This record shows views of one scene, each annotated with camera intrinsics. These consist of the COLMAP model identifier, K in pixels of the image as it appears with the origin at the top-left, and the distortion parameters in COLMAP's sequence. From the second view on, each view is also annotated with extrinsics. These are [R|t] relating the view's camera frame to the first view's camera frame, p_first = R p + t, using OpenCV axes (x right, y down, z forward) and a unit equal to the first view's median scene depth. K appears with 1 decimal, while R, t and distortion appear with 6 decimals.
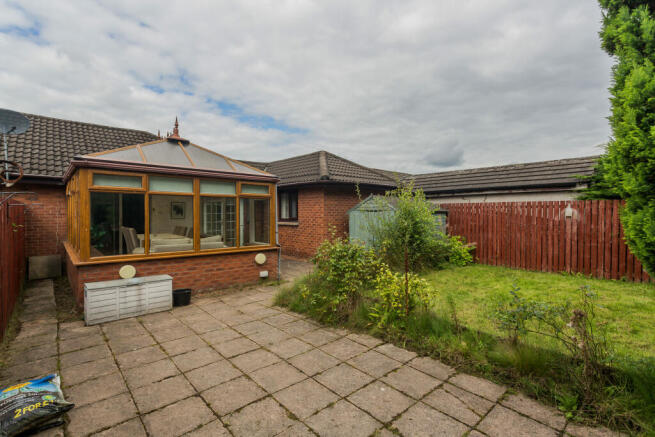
lens RADIAL K [[311.1, 0, 328.5], [0, 311.1, 215.3], [0, 0, 1]] dist [0.001292, -0.000412]
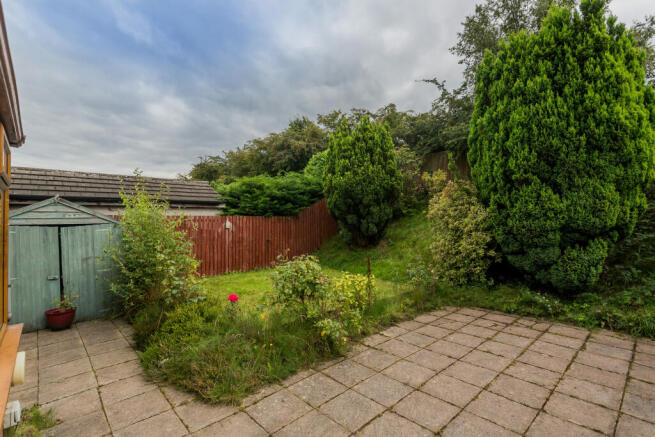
lens RADIAL K [[311.1, 0, 328.5], [0, 311.1, 215.3], [0, 0, 1]] dist [0.001292, -0.000412]
pose [[-0.018409, 0.028441, 0.999426, -0.941721], [0.025198, 0.999291, -0.027973, -0.006770], [-0.999513, 0.024669, -0.019113, 1.133249]]
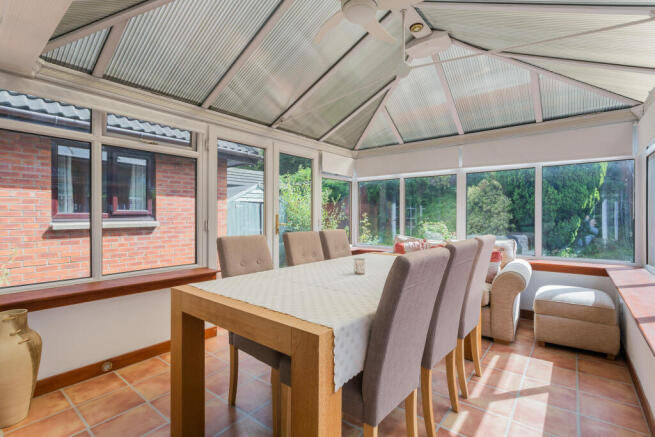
lens RADIAL K [[311.1, 0, 328.5], [0, 311.1, 215.3], [0, 0, 1]] dist [0.001292, -0.000412]
pose [[-0.155600, -0.003408, 0.987814, -2.039958], [0.009211, 0.999946, 0.004900, 0.079831], [-0.987777, 0.009861, -0.155560, 2.726779]]
